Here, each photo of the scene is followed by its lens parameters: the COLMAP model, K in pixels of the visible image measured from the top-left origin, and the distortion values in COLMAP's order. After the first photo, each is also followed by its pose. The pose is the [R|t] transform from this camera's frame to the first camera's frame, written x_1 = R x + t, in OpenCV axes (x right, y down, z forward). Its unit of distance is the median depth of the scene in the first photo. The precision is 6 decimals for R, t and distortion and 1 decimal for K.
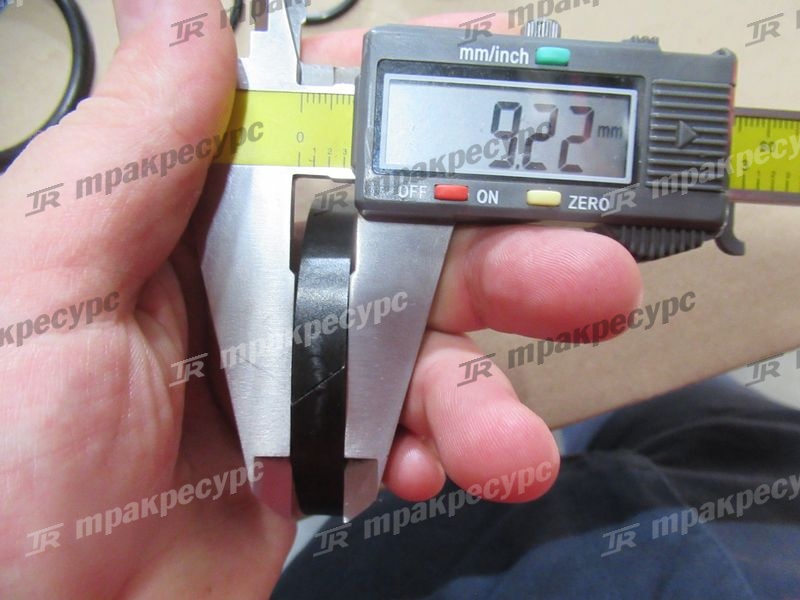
lens RADIAL K [[598.6, 0, 391.5], [0, 598.6, 276.4], [0, 0, 1]] dist [0.034555, -0.001852]
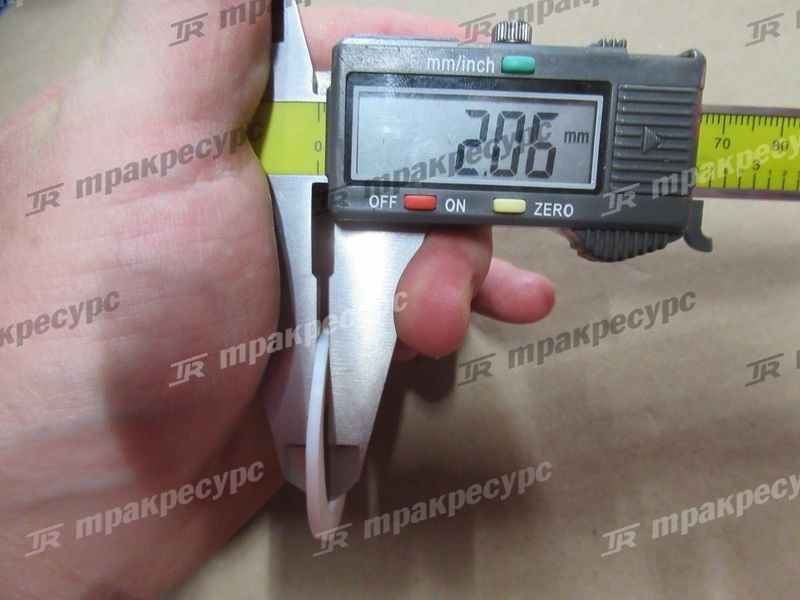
lens RADIAL K [[598.6, 0, 391.2], [0, 598.6, 283.7], [0, 0, 1]] dist [0.034555, -0.001852]
pose [[0.999031, -0.014413, -0.041580, 0.090351], [0.018557, 0.994706, 0.101076, -0.104628], [0.039903, -0.101750, 0.994009, -0.050571]]
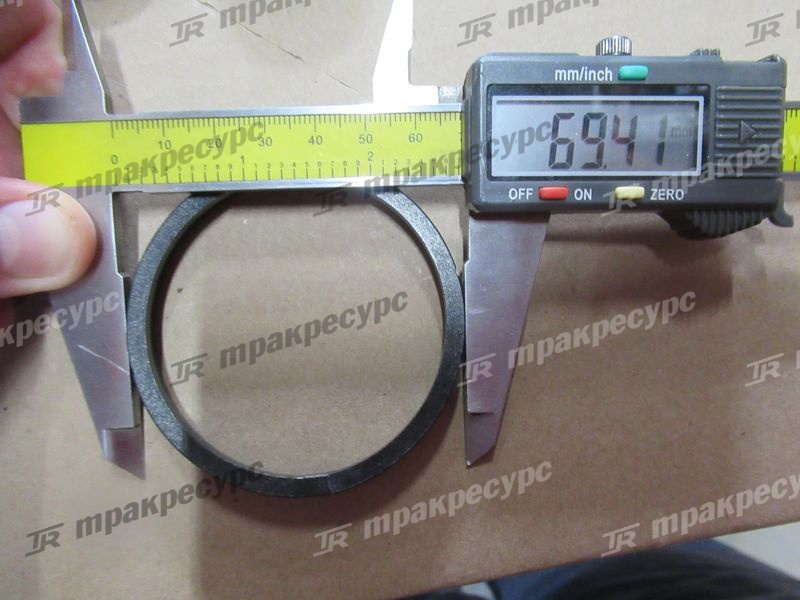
lens RADIAL K [[598.6, 0, 399.6], [0, 598.6, 279.5], [0, 0, 1]] dist [0.034555, -0.001852]
pose [[0.998023, -0.062817, 0.002214, -0.222056], [0.062538, 0.995901, 0.065345, -0.063879], [-0.006310, -0.065077, 0.997860, -0.218676]]
